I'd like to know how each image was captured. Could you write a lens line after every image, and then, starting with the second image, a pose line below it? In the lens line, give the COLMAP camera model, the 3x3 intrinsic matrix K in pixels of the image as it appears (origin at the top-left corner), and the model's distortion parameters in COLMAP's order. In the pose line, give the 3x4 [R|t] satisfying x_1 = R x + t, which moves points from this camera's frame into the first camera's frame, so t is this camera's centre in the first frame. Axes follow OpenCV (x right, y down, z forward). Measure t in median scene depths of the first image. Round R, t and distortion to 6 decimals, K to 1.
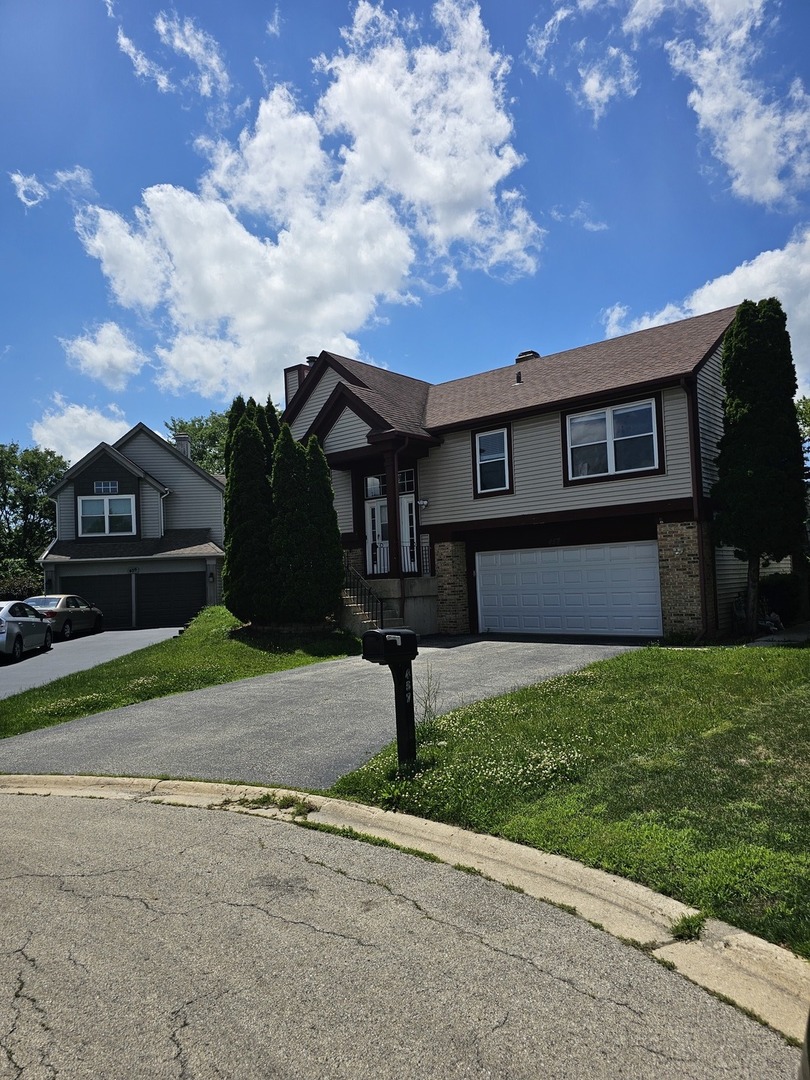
lens RADIAL K [[717.5, 0, 428.6], [0, 717.5, 543.4], [0, 0, 1]] dist [0.052991, -0.001141]
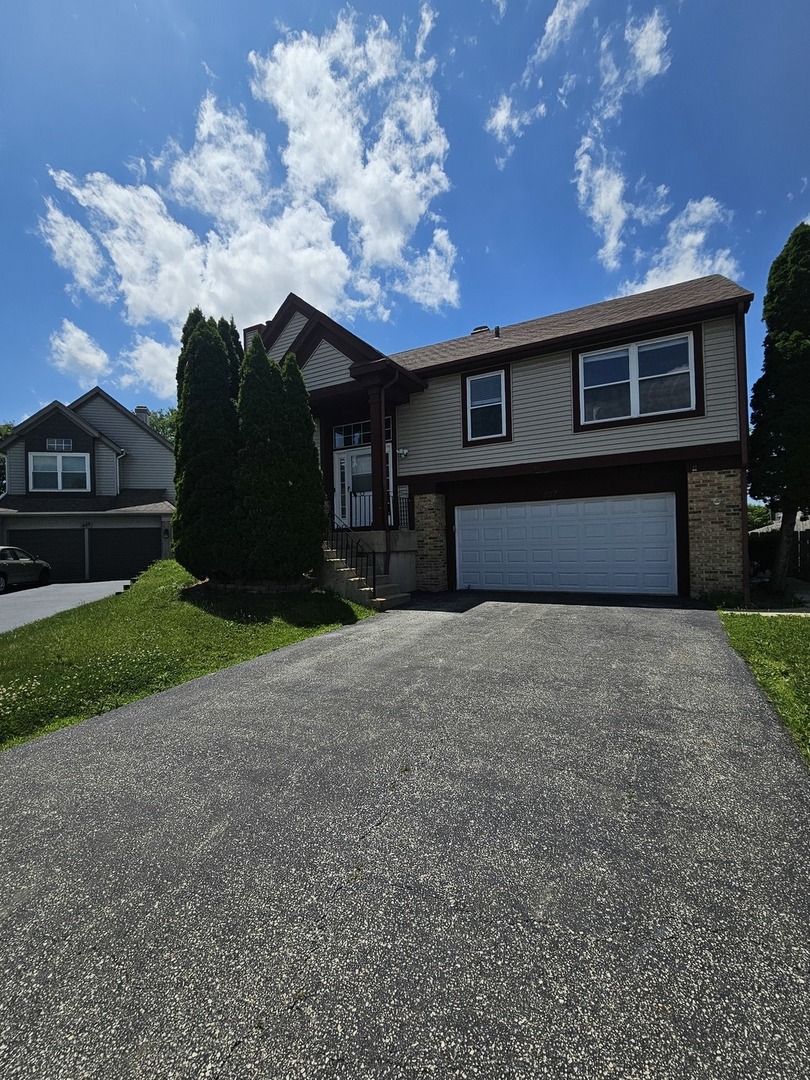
lens RADIAL K [[446.7, 0, 405.2], [0, 446.7, 537.2], [0, 0, 1]] dist [-0.006759, 0.000845]
pose [[0.982667, 0.016960, 0.184601, -0.113046], [-0.022632, 0.999333, 0.028661, 0.038968], [-0.183991, -0.032342, 0.982396, 0.429423]]
